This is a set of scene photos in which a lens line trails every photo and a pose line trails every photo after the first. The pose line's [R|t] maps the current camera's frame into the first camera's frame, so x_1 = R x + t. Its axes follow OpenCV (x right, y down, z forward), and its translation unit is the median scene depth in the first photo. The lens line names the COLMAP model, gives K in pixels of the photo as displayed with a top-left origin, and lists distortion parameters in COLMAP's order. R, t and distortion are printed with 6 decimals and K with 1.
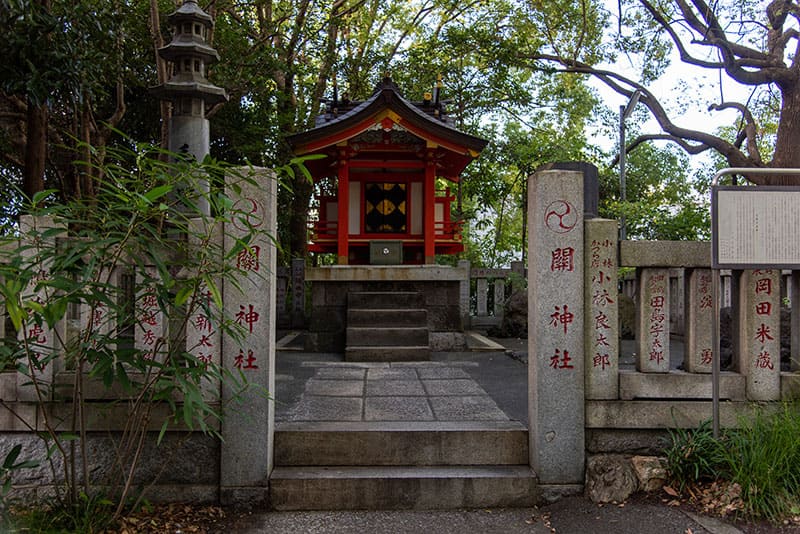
lens RADIAL K [[564.4, 0, 400.0], [0, 564.4, 267.0], [0, 0, 1]] dist [0.052236, 0.000153]
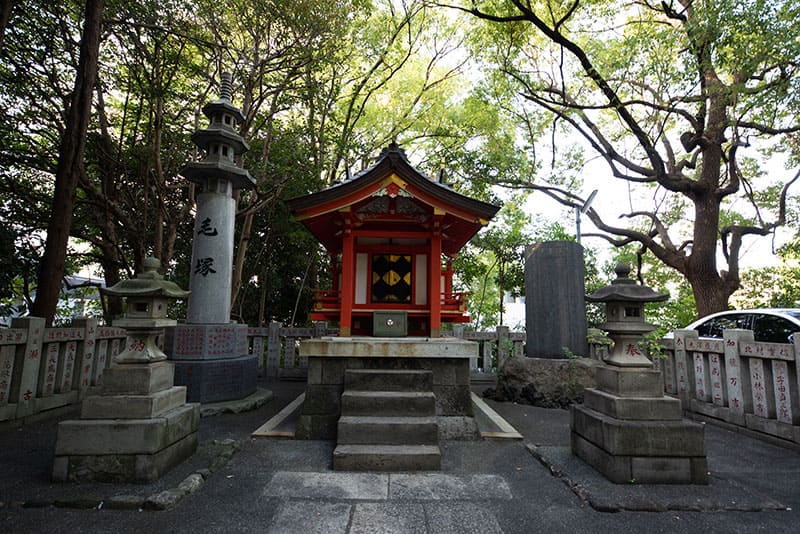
lens RADIAL K [[393.5, 0, 400.0], [0, 393.5, 267.0], [0, 0, 1]] dist [0.000770, 0.000013]
pose [[0.999822, 0.011361, -0.015037, 0.001053], [-0.013384, 0.989755, -0.142144, -0.026768], [0.013269, 0.142320, 0.989732, 0.325190]]
